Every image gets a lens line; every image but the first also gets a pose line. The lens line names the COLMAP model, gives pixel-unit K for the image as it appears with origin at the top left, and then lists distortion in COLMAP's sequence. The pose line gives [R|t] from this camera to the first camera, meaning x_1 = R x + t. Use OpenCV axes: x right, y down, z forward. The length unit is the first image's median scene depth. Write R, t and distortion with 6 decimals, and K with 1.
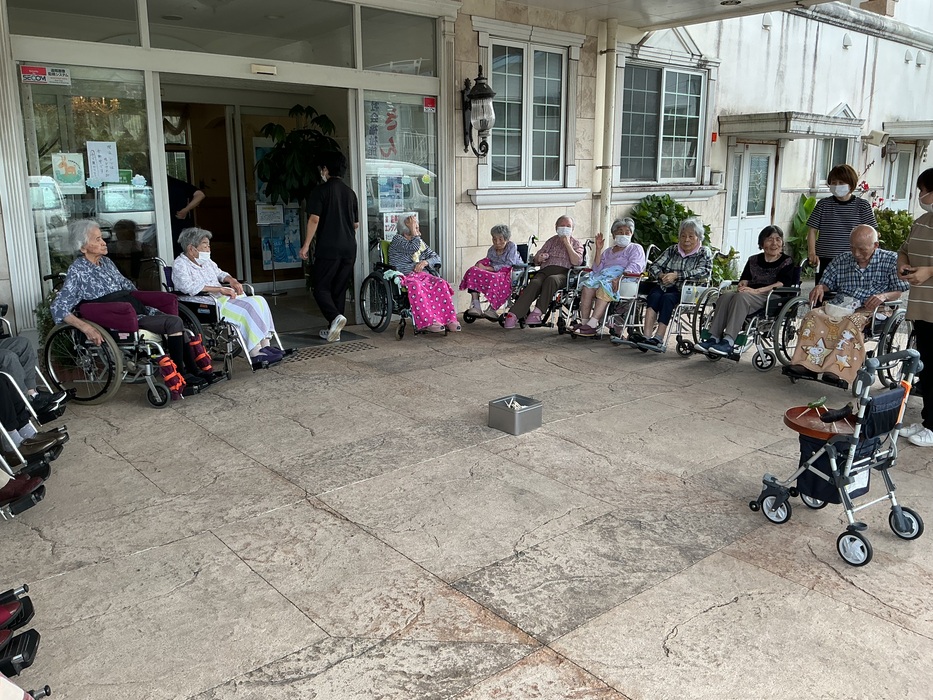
lens RADIAL K [[787.9, 0, 468.9], [0, 787.9, 345.2], [0, 0, 1]] dist [0.066076, -0.020413]
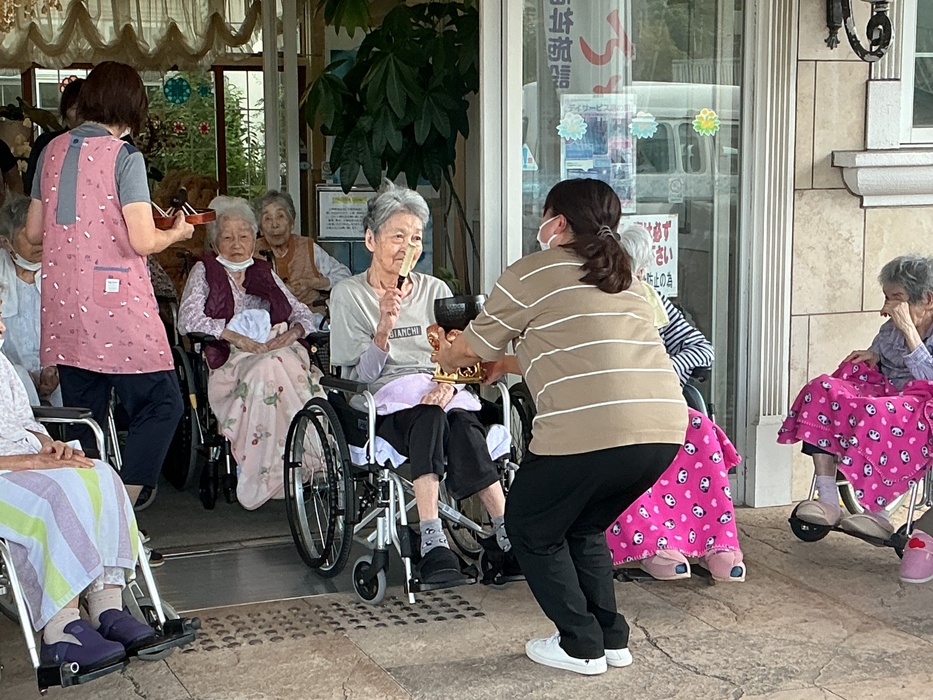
lens RADIAL K [[1657.5, 0, 476.5], [0, 1657.5, 351.1], [0, 0, 1]] dist [0.049332, 0.000000]
pose [[0.951890, 0.038544, -0.304005, 0.080255], [-0.061694, 0.995850, -0.066912, -0.053666], [0.300164, 0.082448, 0.950318, 0.278160]]
